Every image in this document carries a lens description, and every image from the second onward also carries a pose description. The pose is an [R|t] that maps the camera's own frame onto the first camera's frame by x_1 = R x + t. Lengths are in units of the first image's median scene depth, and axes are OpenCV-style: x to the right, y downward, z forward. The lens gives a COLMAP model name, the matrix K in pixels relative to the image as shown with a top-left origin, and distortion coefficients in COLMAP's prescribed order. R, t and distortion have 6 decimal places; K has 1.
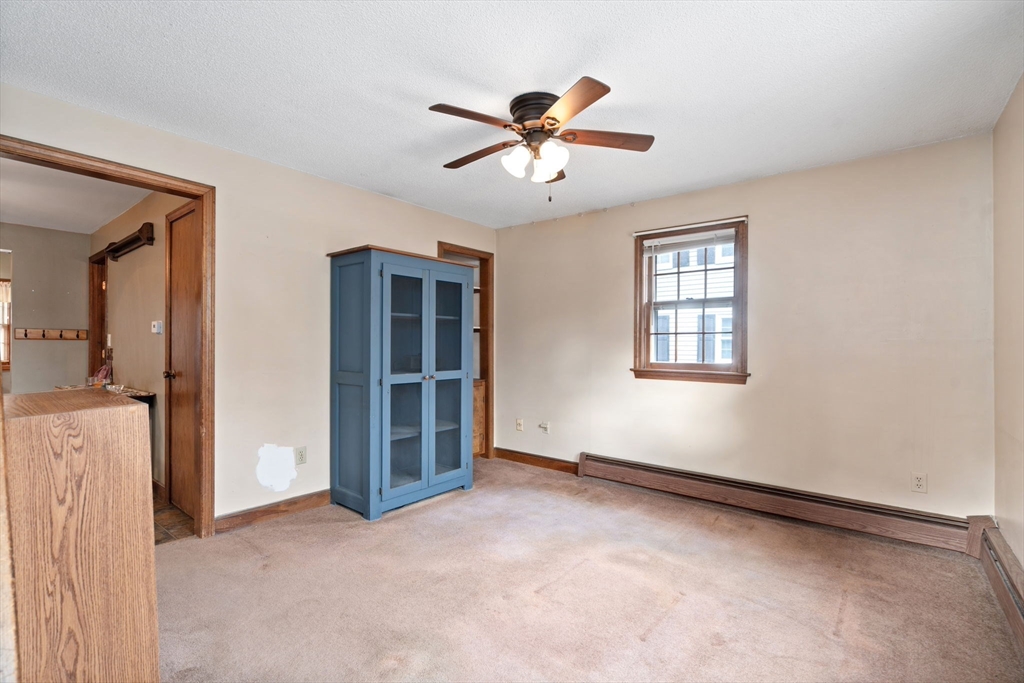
lens RADIAL K [[468.1, 0, 507.2], [0, 468.1, 343.2], [0, 0, 1]] dist [-0.002200, 0.000131]
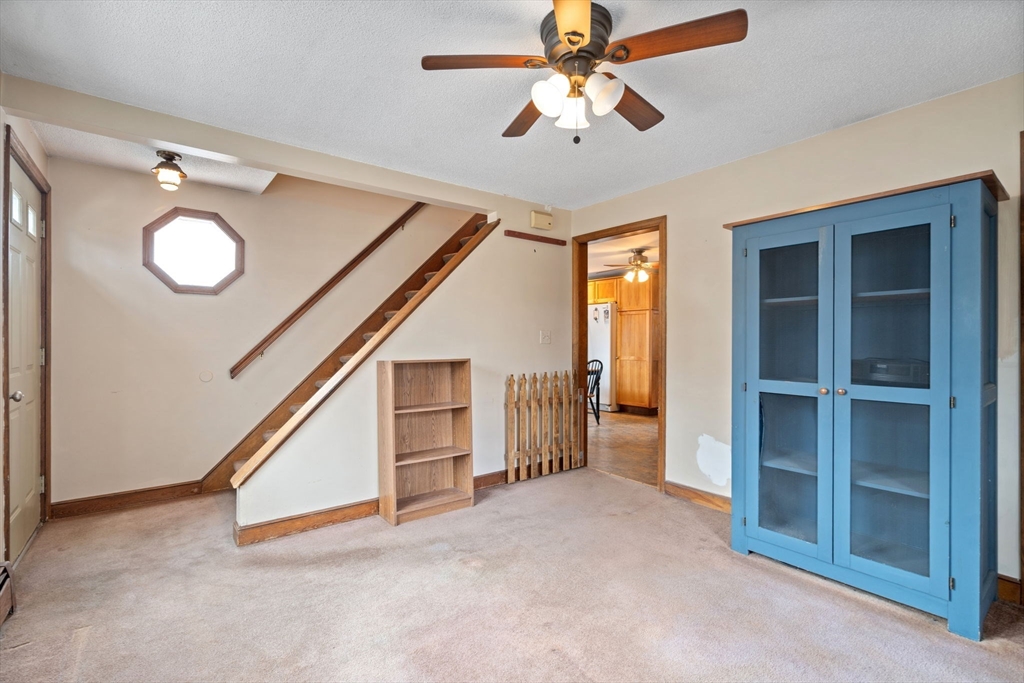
lens RADIAL K [[468.1, 0, 507.2], [0, 468.1, 343.2], [0, 0, 1]] dist [-0.002200, 0.000131]
pose [[-0.233747, -0.001556, -0.972296, 0.567526], [-0.001384, 0.999998, -0.001267, 0.008077], [0.972296, 0.001049, -0.233749, 0.732056]]
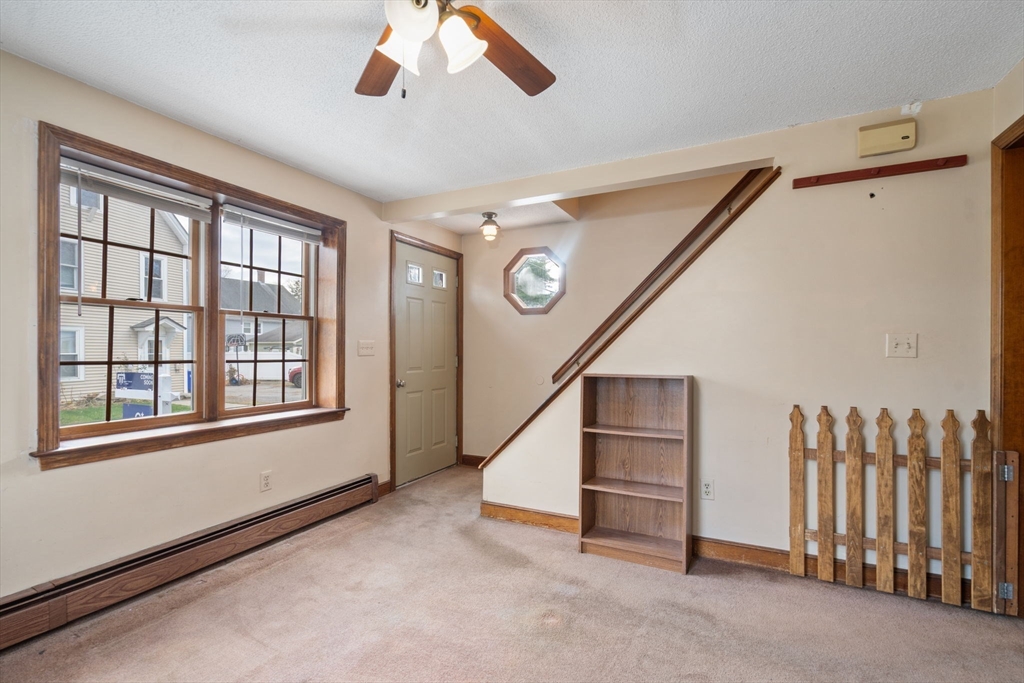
lens RADIAL K [[474.4, 0, 512.9], [0, 474.4, 349.5], [0, 0, 1]] dist [-0.003130, -0.000455]
pose [[-0.981038, -0.005745, -0.193733, 0.043883], [-0.005476, 0.999983, -0.001923, 0.001233], [0.193740, -0.000826, -0.981053, 1.099992]]
